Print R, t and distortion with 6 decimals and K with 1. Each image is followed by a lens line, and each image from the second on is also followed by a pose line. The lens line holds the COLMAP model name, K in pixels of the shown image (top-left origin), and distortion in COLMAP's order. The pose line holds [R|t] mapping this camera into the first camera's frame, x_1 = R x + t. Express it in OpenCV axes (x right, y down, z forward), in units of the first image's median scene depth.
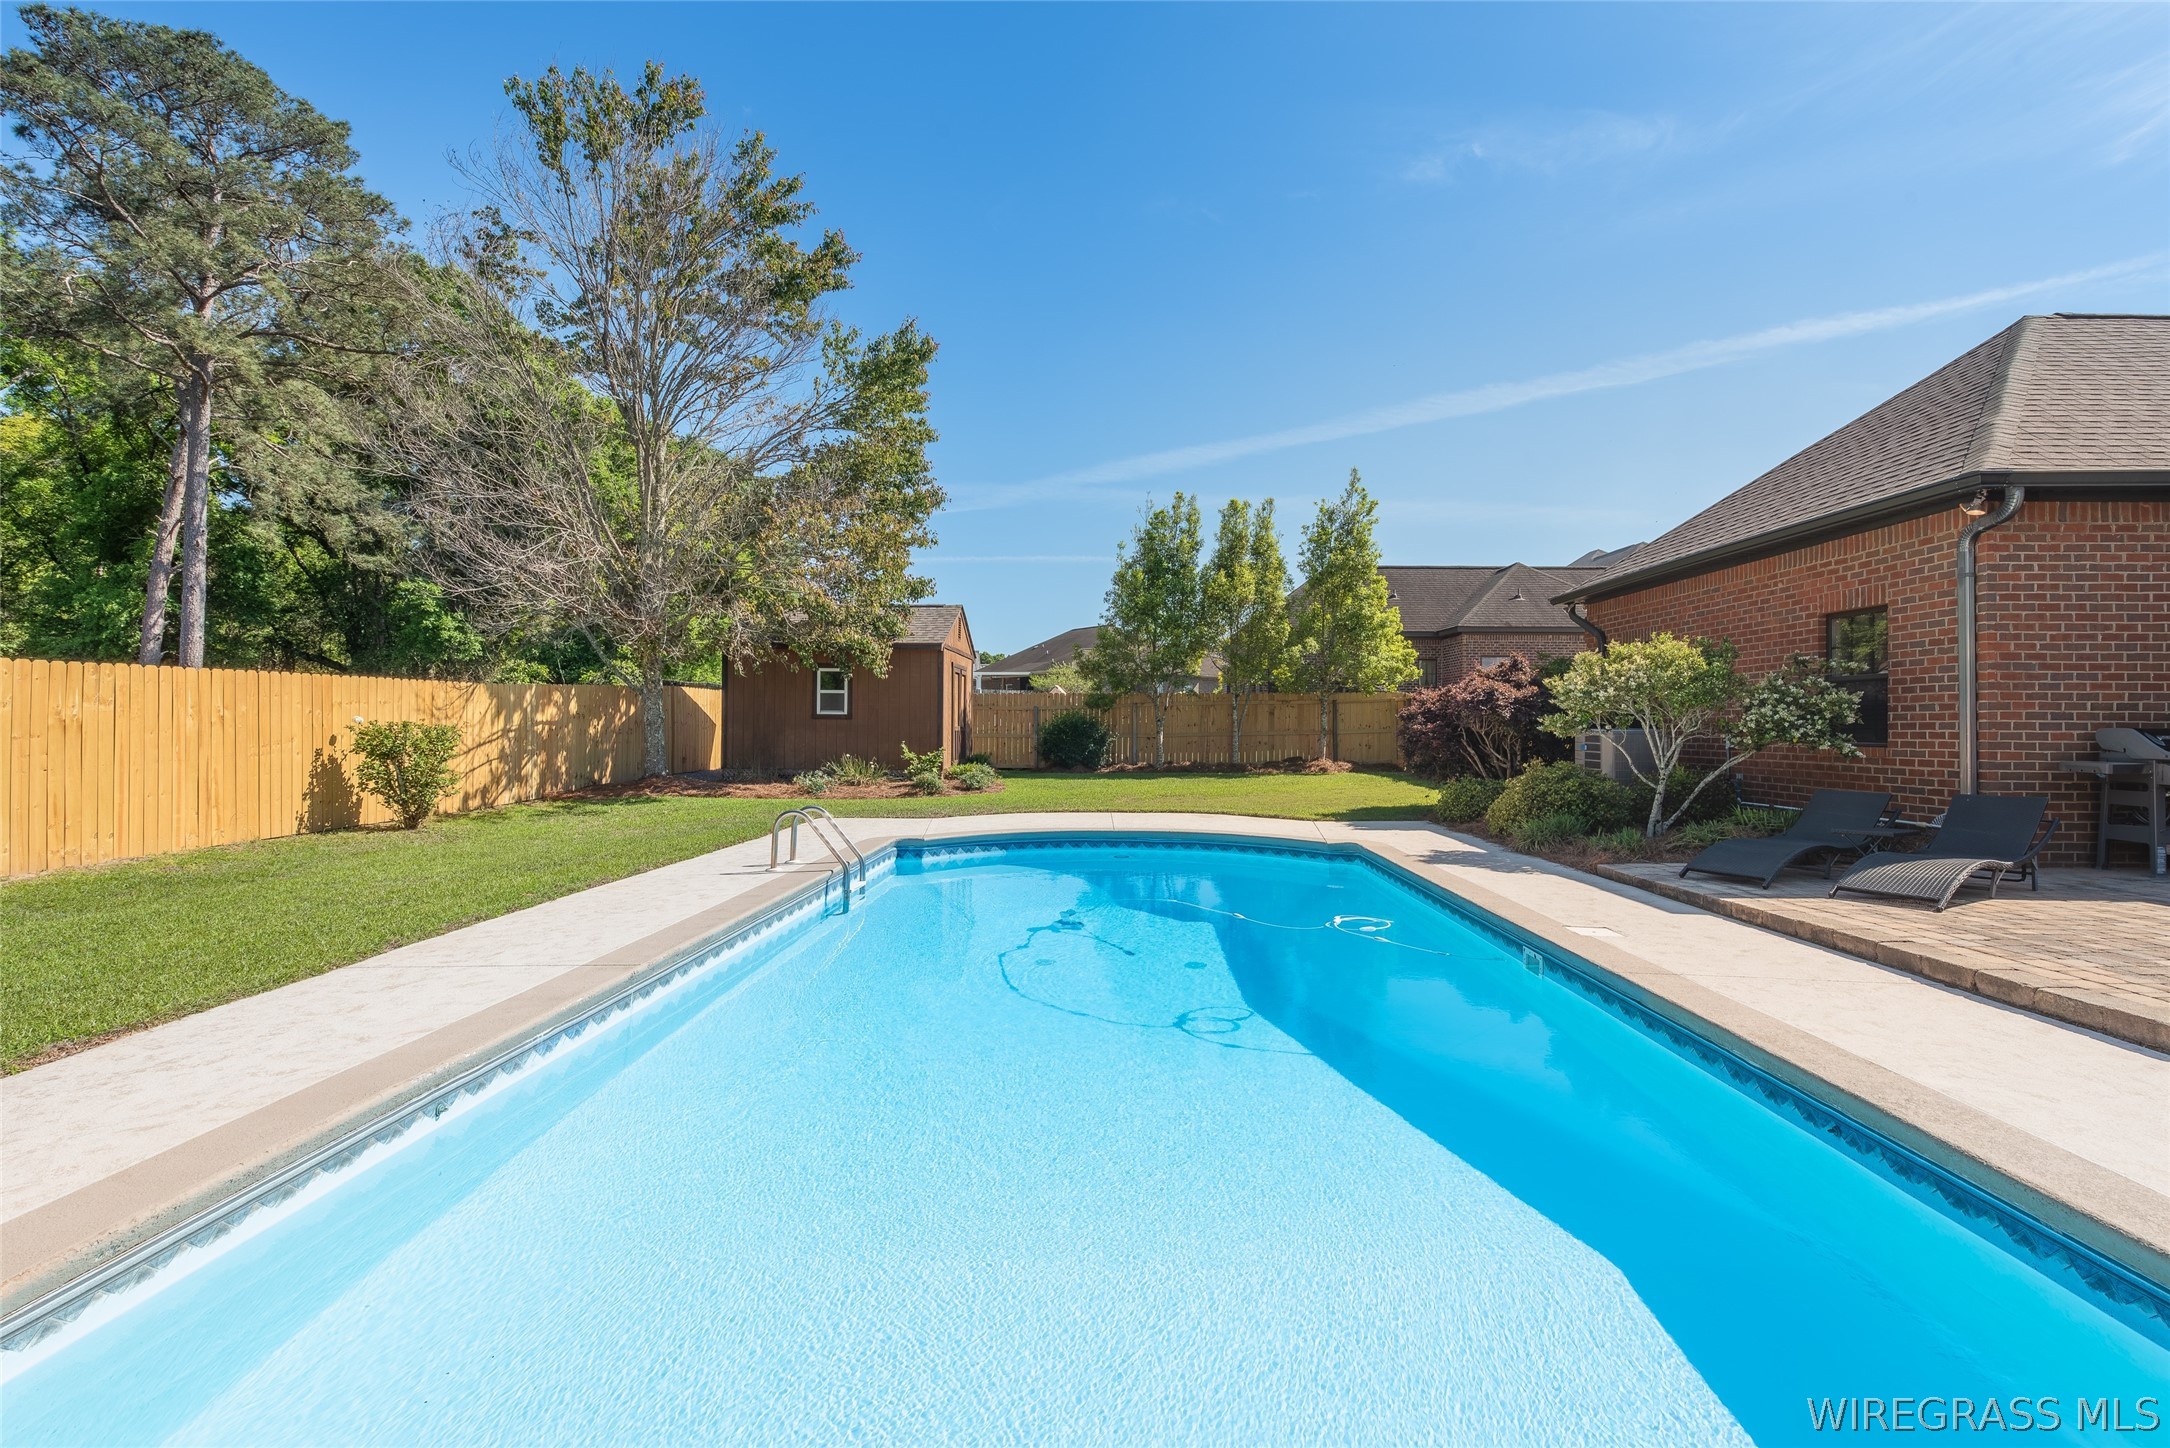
lens RADIAL K [[983.4, 0, 1109.7], [0, 983.4, 715.1], [0, 0, 1]] dist [0.001802, -0.003020]
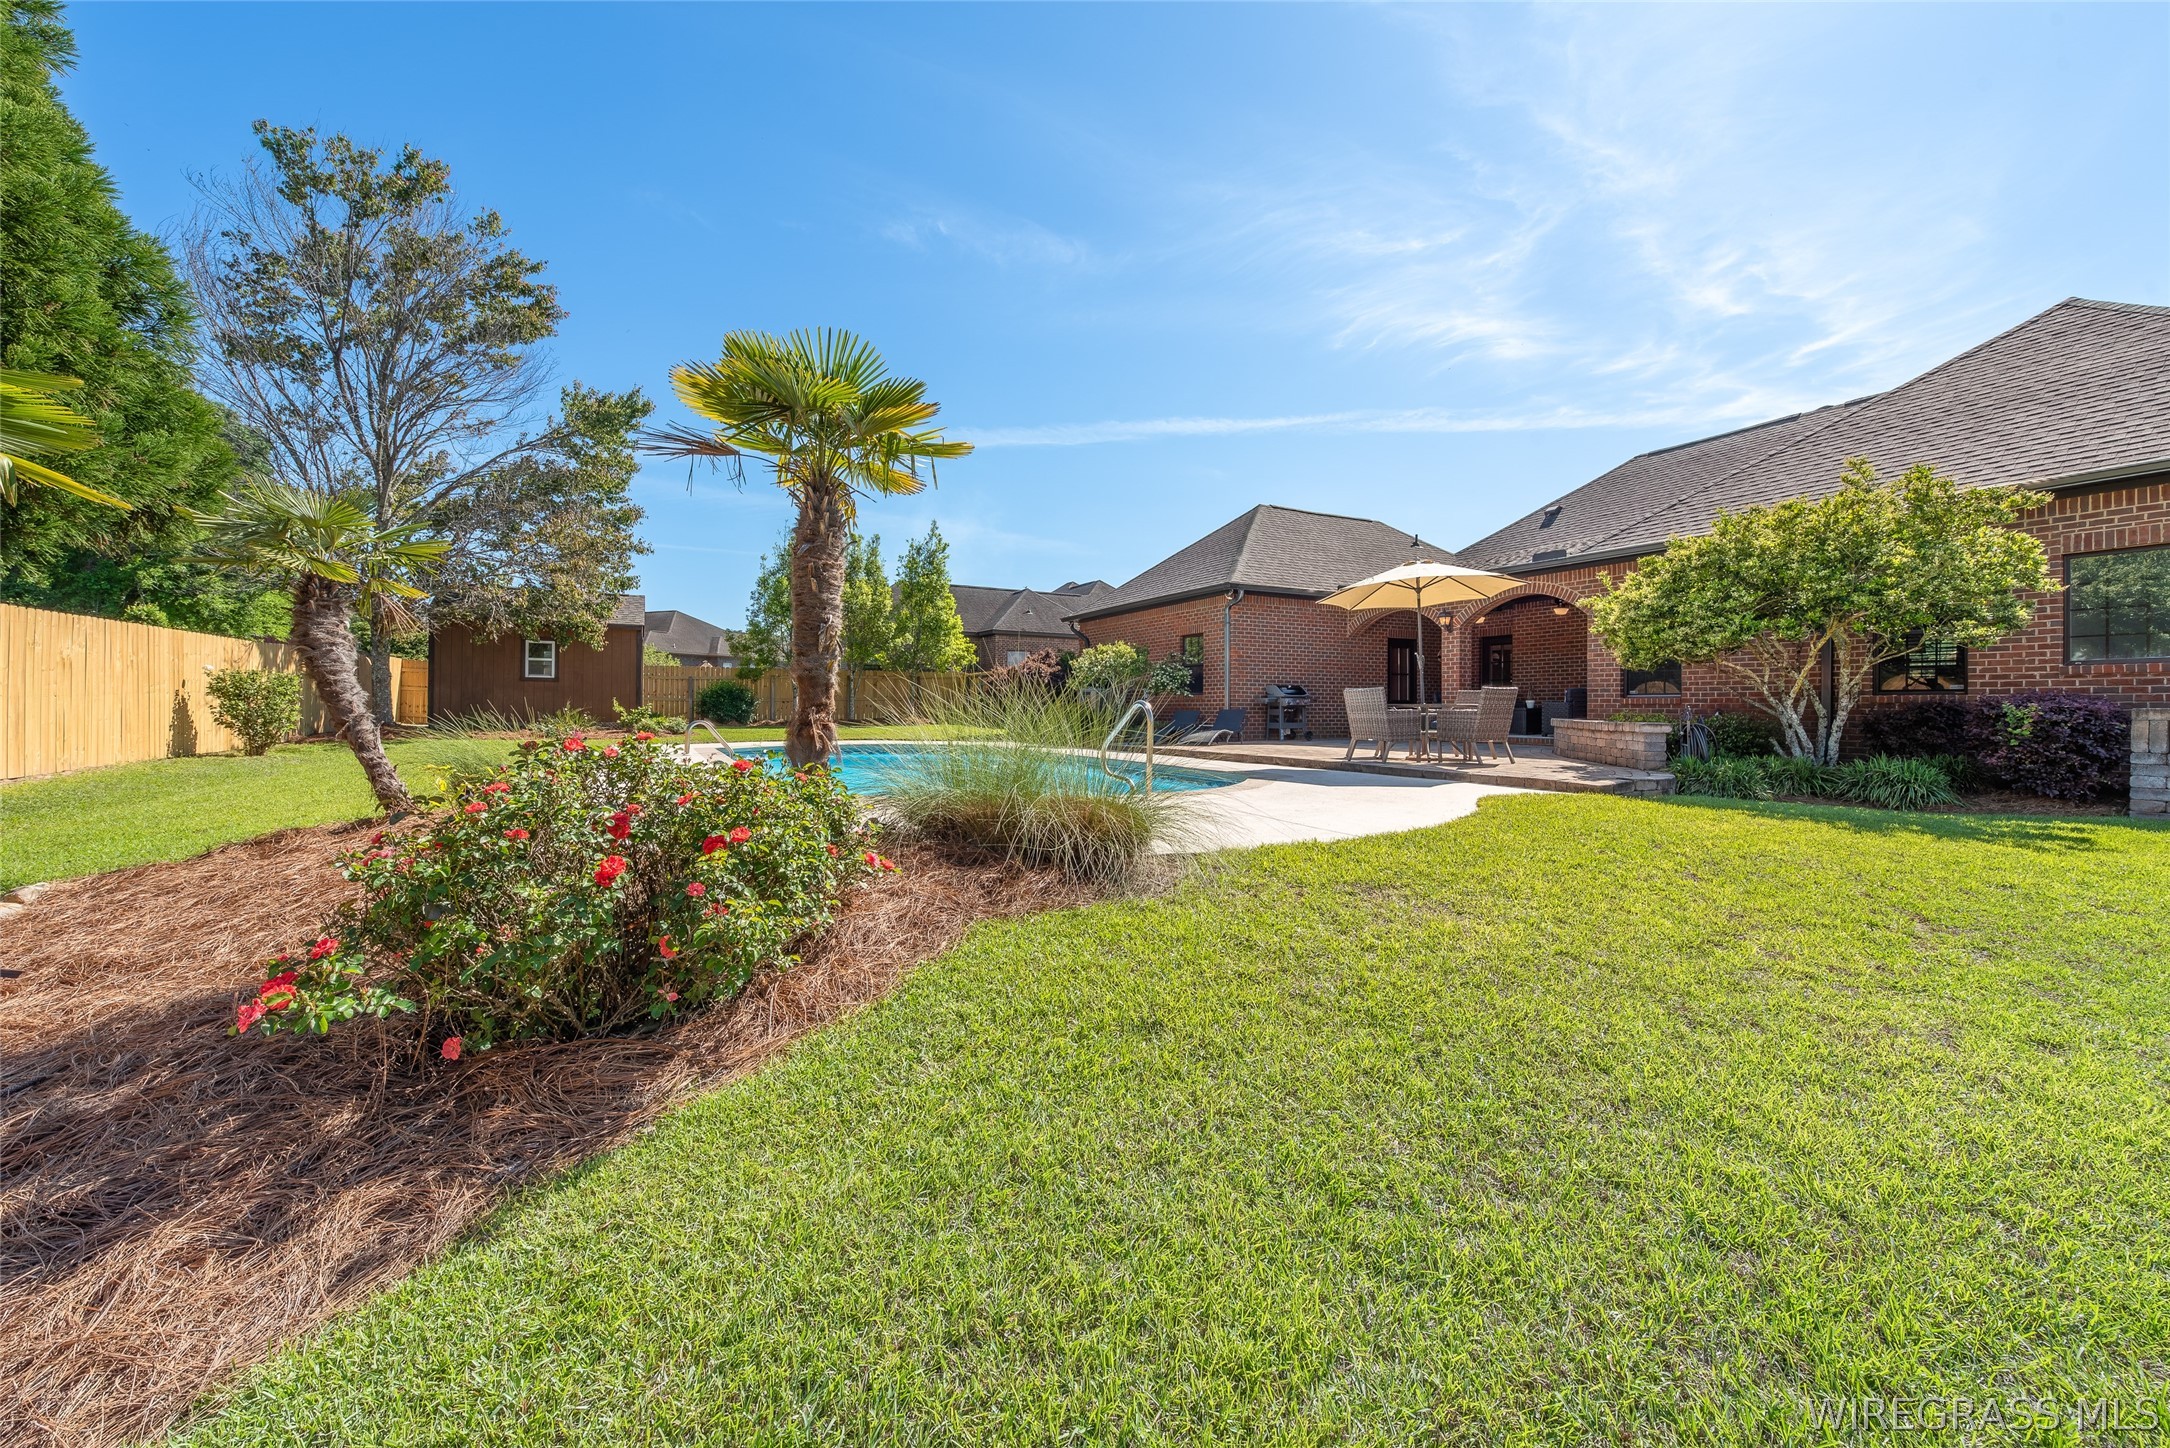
lens RADIAL K [[869.2, 0, 1102.4], [0, 869.2, 707.4], [0, 0, 1]] dist [0.006210, -0.000575]
pose [[0.874433, 0.003237, 0.485136, -0.314076], [-0.007660, 0.999945, 0.007134, 0.038755], [-0.485086, -0.009954, 0.874410, -0.520992]]
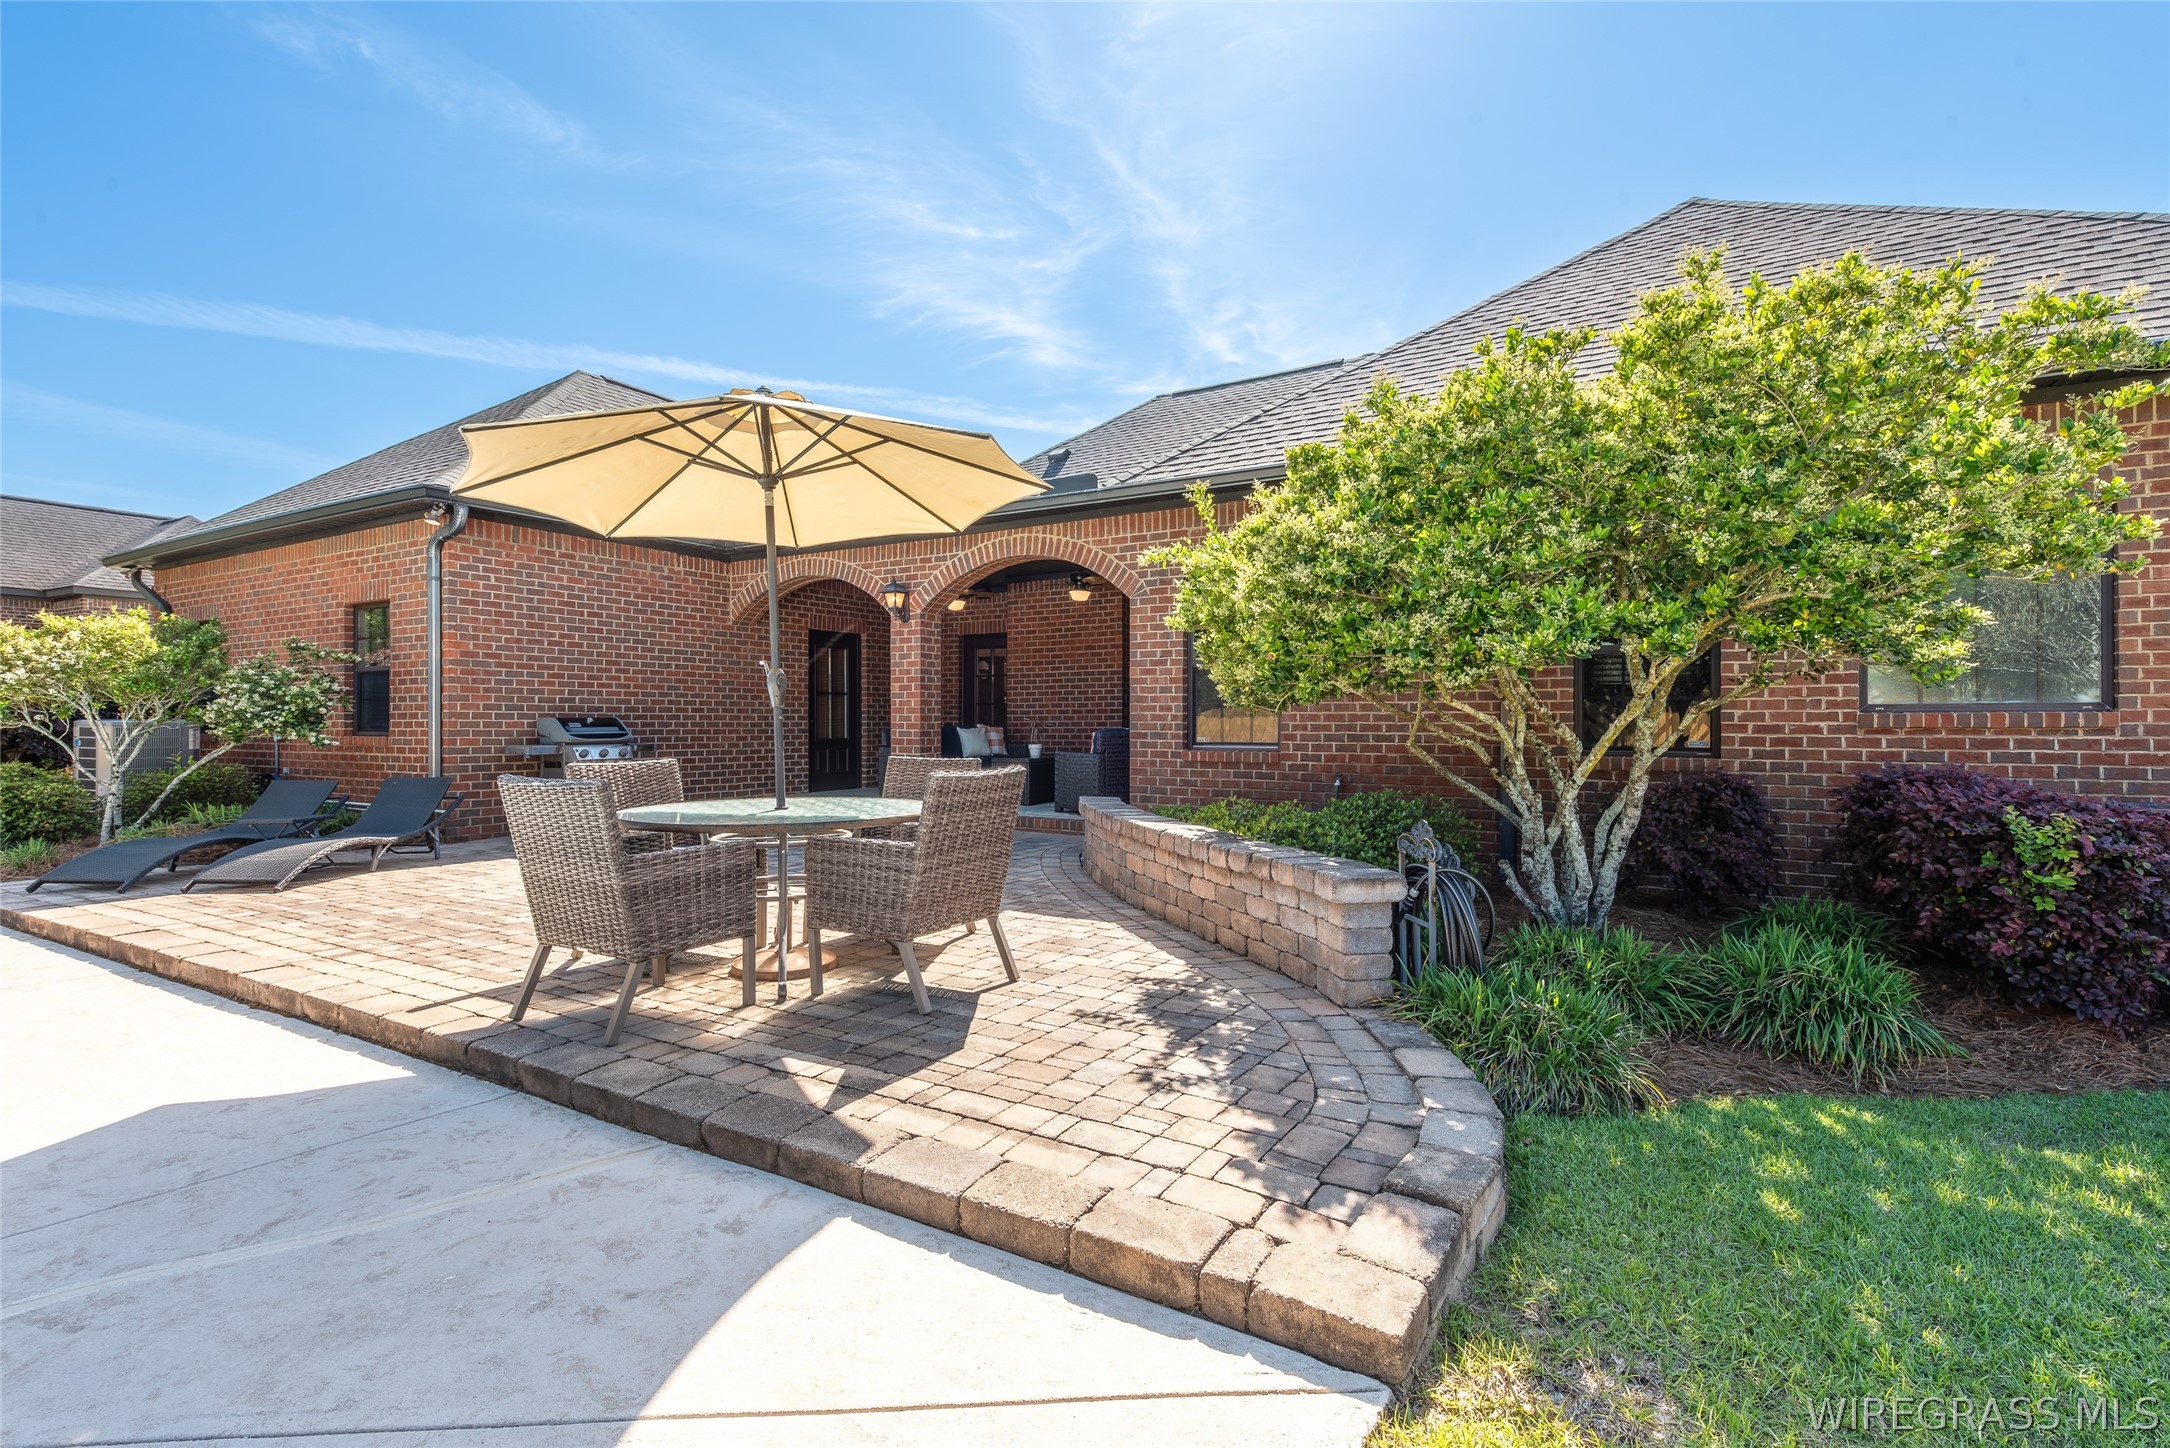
lens RADIAL K [[983.4, 0, 1084.6], [0, 983.4, 726.9], [0, 0, 1]] dist [0.001802, -0.003020]
pose [[0.517022, -0.008903, 0.855926, 0.212892], [-0.008987, 0.999834, 0.015828, -0.000220], [-0.855925, -0.015876, 0.516856, -0.138061]]
